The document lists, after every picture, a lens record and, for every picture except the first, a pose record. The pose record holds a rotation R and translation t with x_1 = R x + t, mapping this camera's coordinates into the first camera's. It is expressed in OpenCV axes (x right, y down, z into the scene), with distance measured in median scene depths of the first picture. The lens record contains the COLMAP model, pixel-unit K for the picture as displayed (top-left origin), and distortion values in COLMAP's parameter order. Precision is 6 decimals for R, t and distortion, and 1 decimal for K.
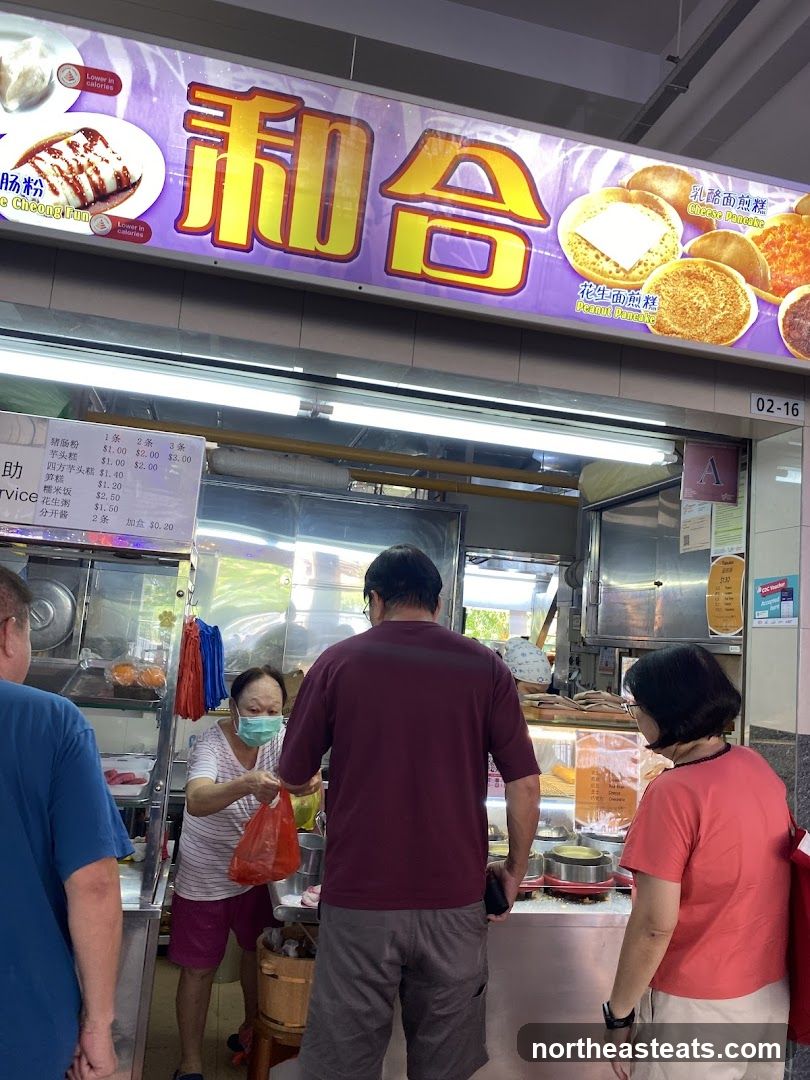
lens RADIAL K [[820.1, 0, 405.0], [0, 820.1, 540.0], [0, 0, 1]] dist [0.031999, -0.003882]
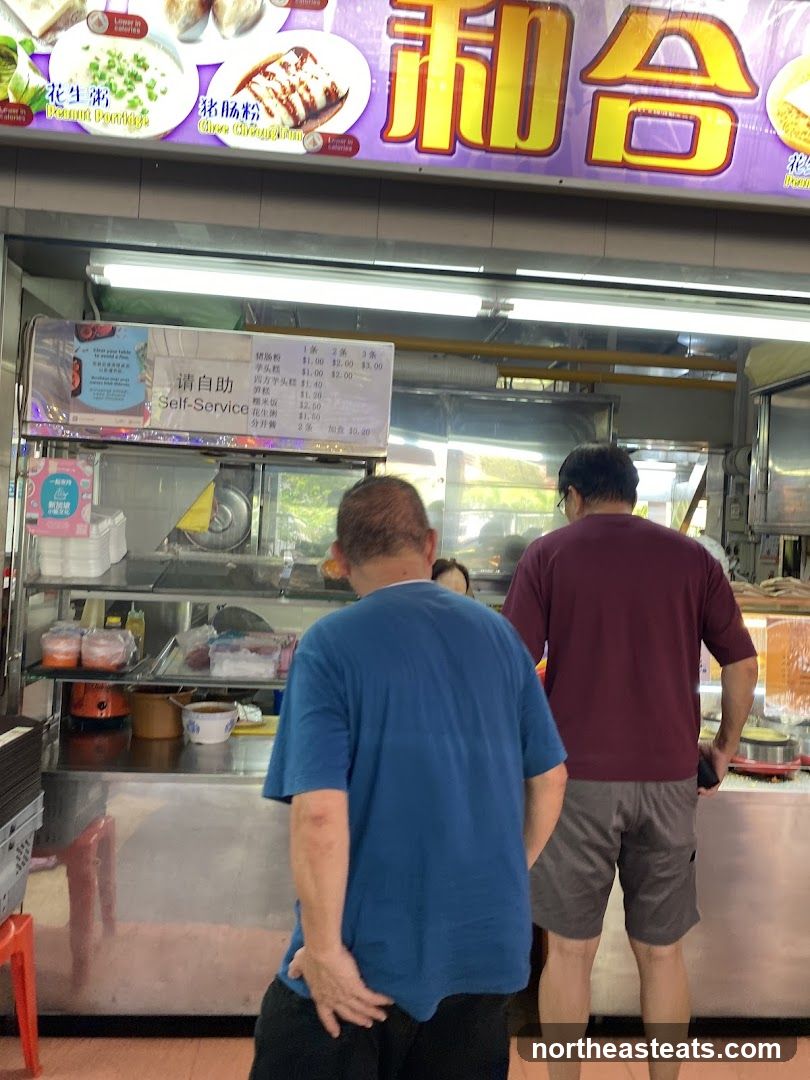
lens RADIAL K [[833.5, 0, 405.0], [0, 833.5, 517.5], [0, 0, 1]] dist [-0.000703, 0.038071]
pose [[0.991243, -0.033444, -0.127746, -0.125568], [0.045642, 0.994546, 0.093785, -0.005930], [0.123913, -0.098794, 0.987363, -0.060380]]
